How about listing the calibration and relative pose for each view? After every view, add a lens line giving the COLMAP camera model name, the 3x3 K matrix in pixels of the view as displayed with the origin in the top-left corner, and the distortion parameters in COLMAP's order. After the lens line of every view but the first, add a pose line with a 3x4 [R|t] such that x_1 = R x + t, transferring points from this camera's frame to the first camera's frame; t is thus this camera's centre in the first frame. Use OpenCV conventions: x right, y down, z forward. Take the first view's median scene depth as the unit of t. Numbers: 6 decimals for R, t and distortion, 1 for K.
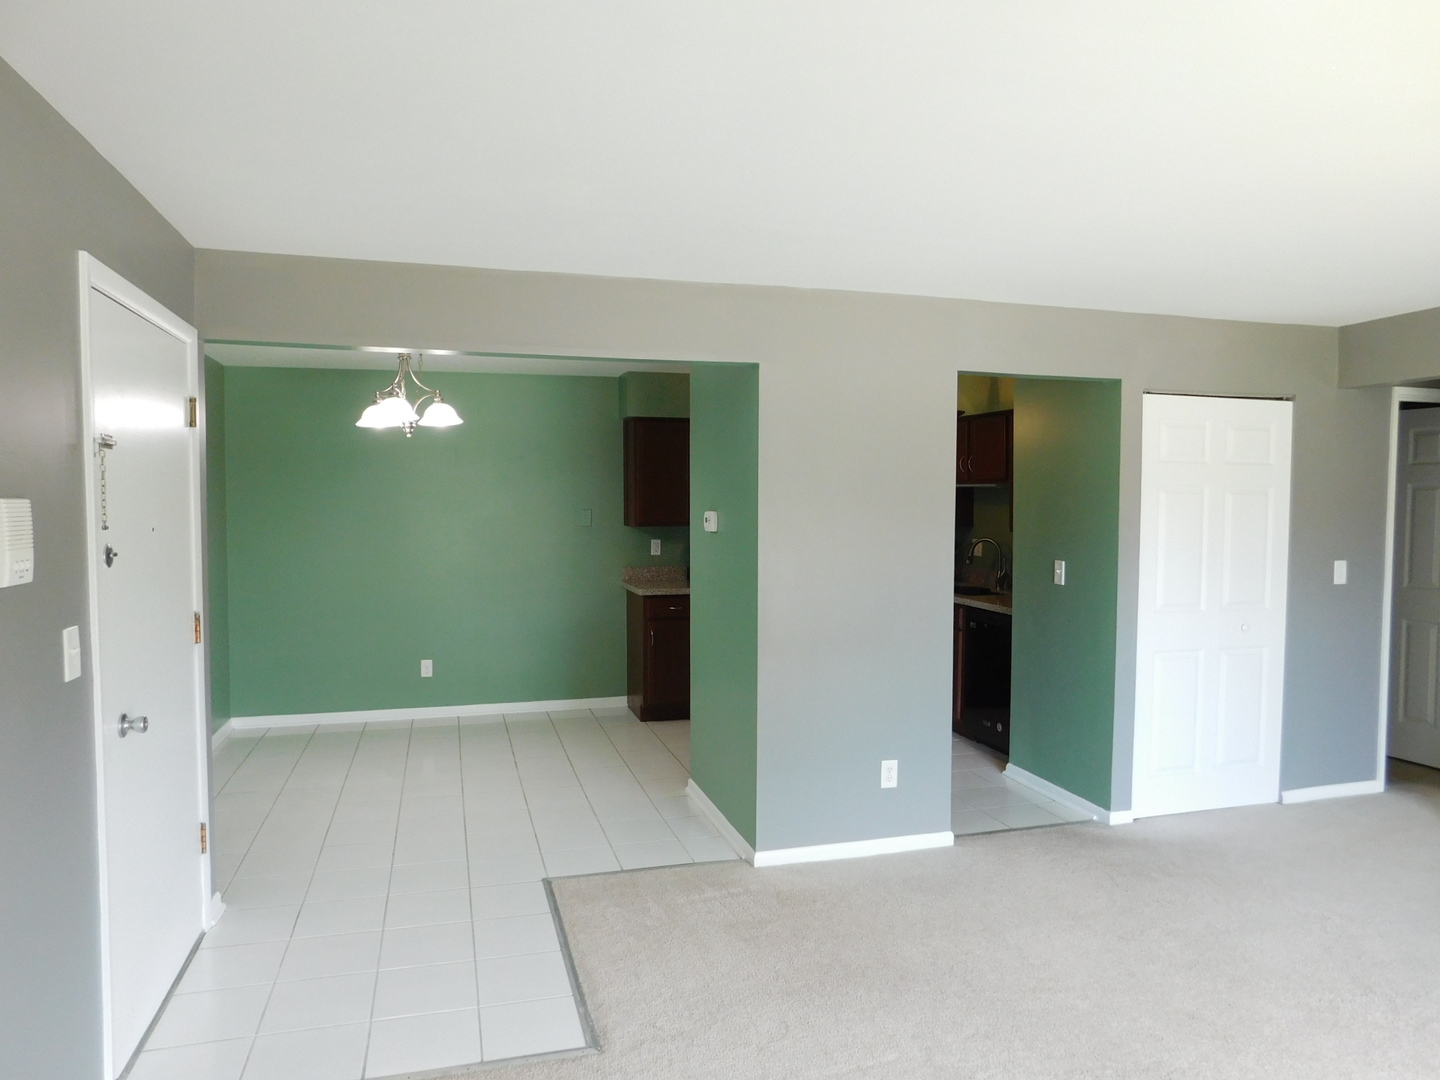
lens RADIAL K [[966.8, 0, 720.0], [0, 966.8, 540.0], [0, 0, 1]] dist [-0.025518, 0.000327]
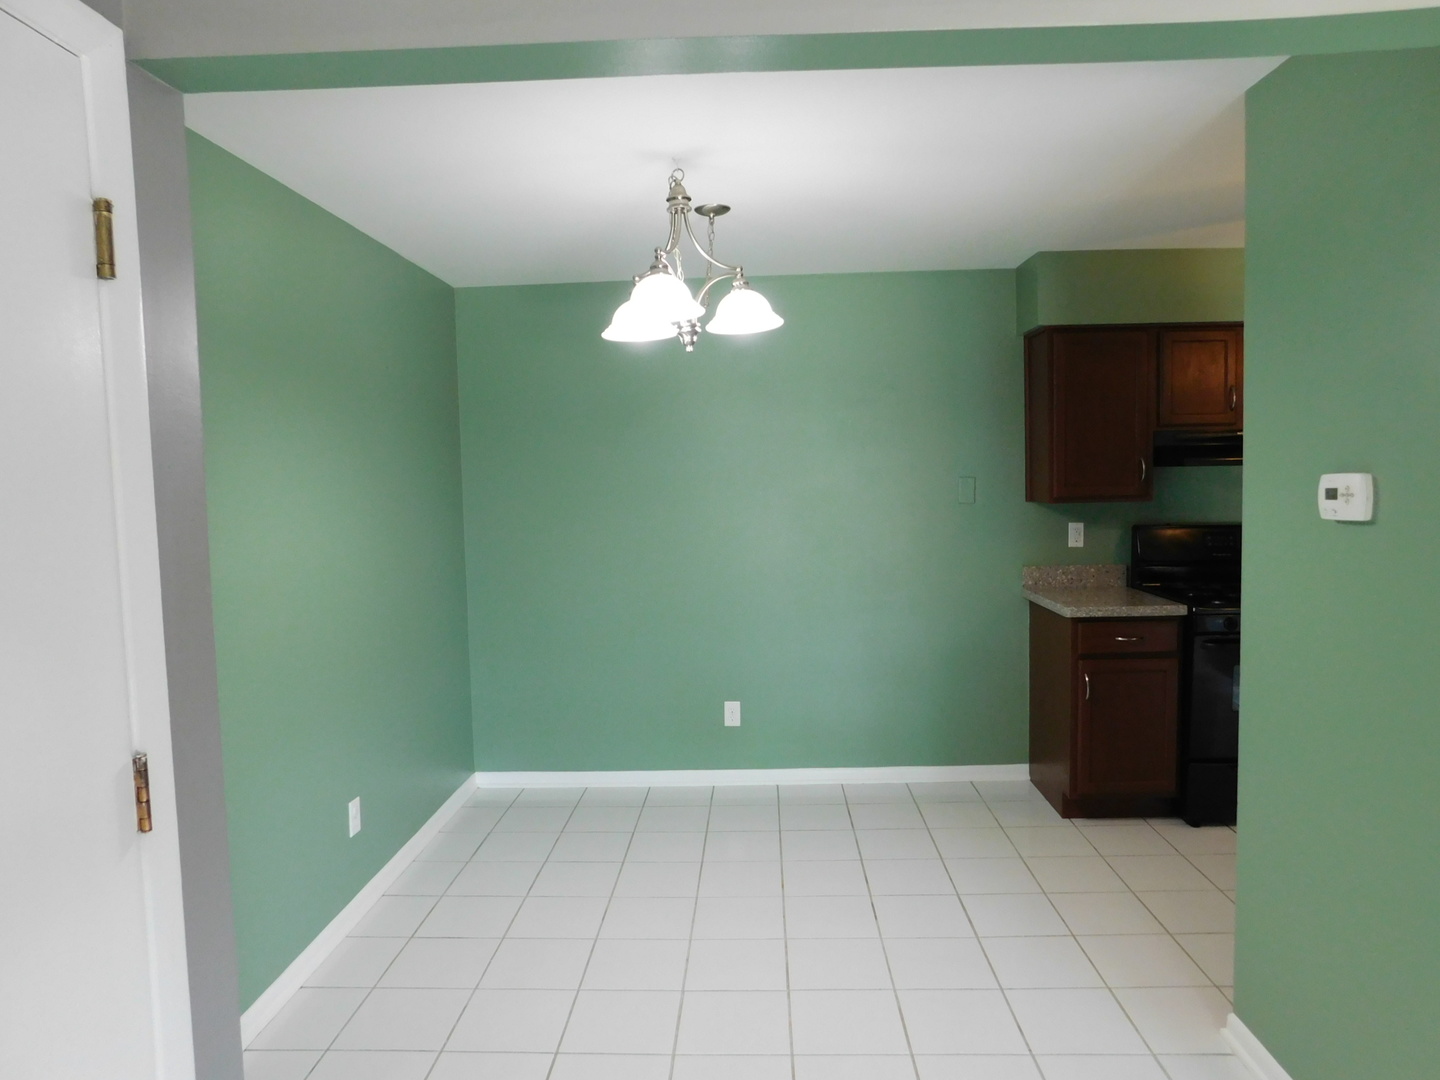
lens RADIAL K [[966.8, 0, 720.0], [0, 966.8, 540.0], [0, 0, 1]] dist [-0.025518, 0.000327]
pose [[0.949389, -0.000543, -0.314101, -0.097498], [0.009977, 0.999546, 0.028430, -0.010270], [0.313943, -0.030125, 0.948964, 0.352035]]
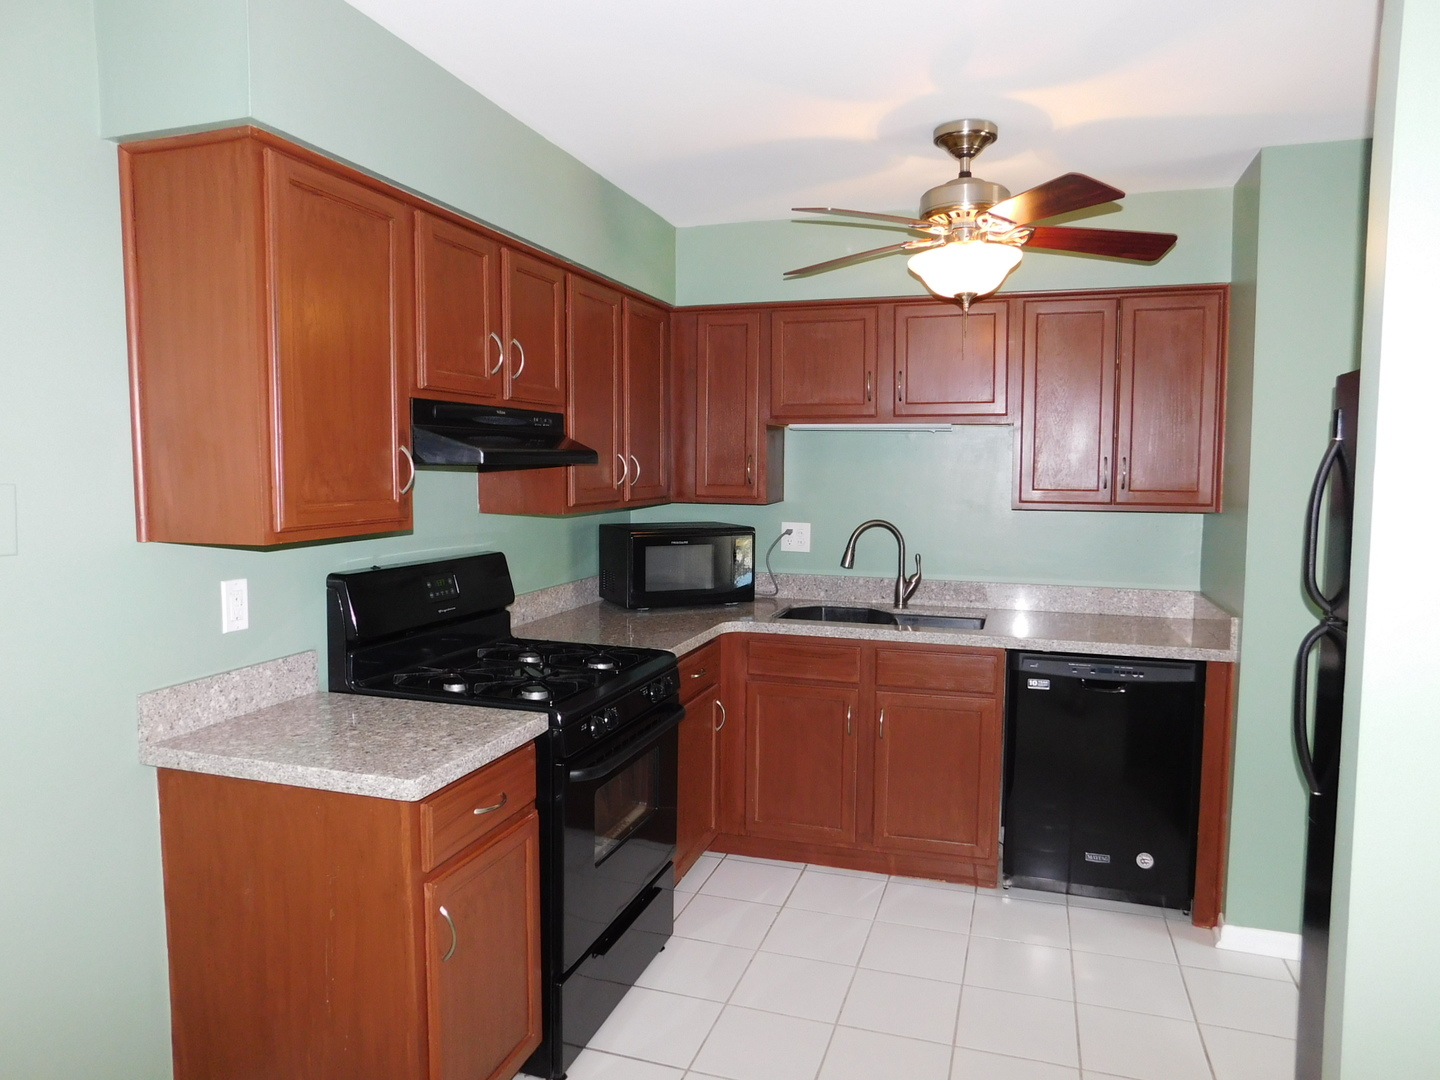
lens RADIAL K [[966.8, 0, 720.0], [0, 966.8, 540.0], [0, 0, 1]] dist [-0.025518, 0.000327]
pose [[0.570767, -0.072304, 0.817923, -0.243239], [0.039308, 0.997379, 0.060737, -0.027235], [-0.820171, -0.002516, 0.572113, 0.765674]]
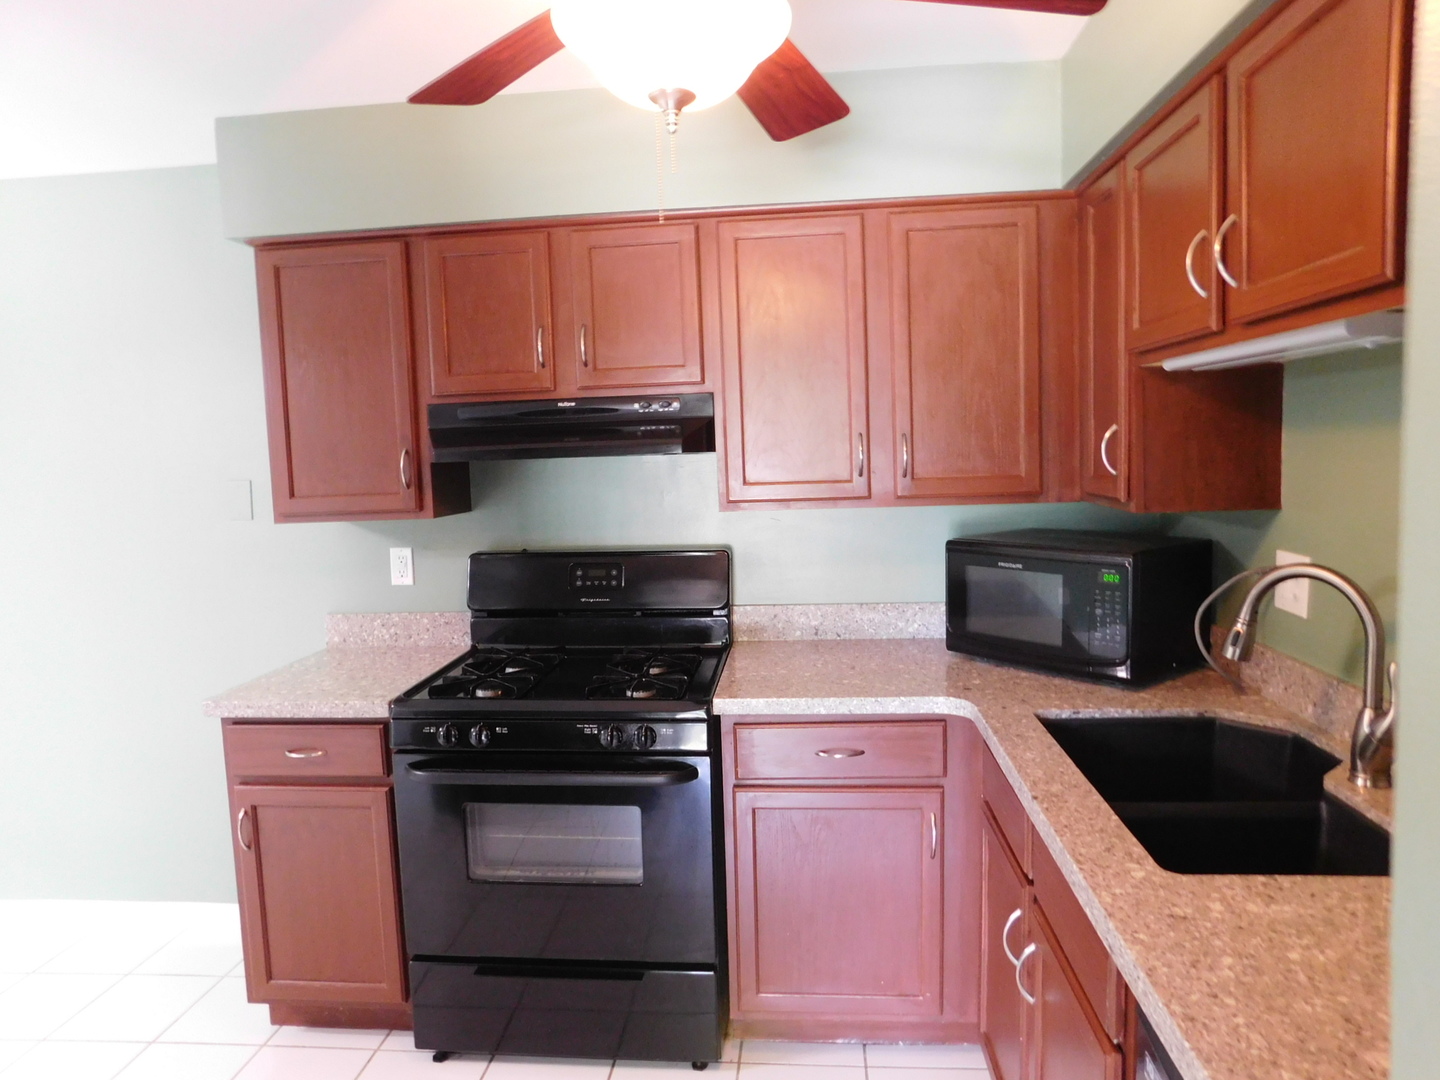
lens RADIAL K [[998.6, 0, 687.8], [0, 998.6, 548.4], [0, 0, 1]] dist [-0.001952, -0.000249]
pose [[0.919454, 0.002758, -0.393188, 0.233834], [0.026055, 0.997350, 0.067924, -0.028295], [0.392333, -0.072698, 0.916946, 0.713718]]
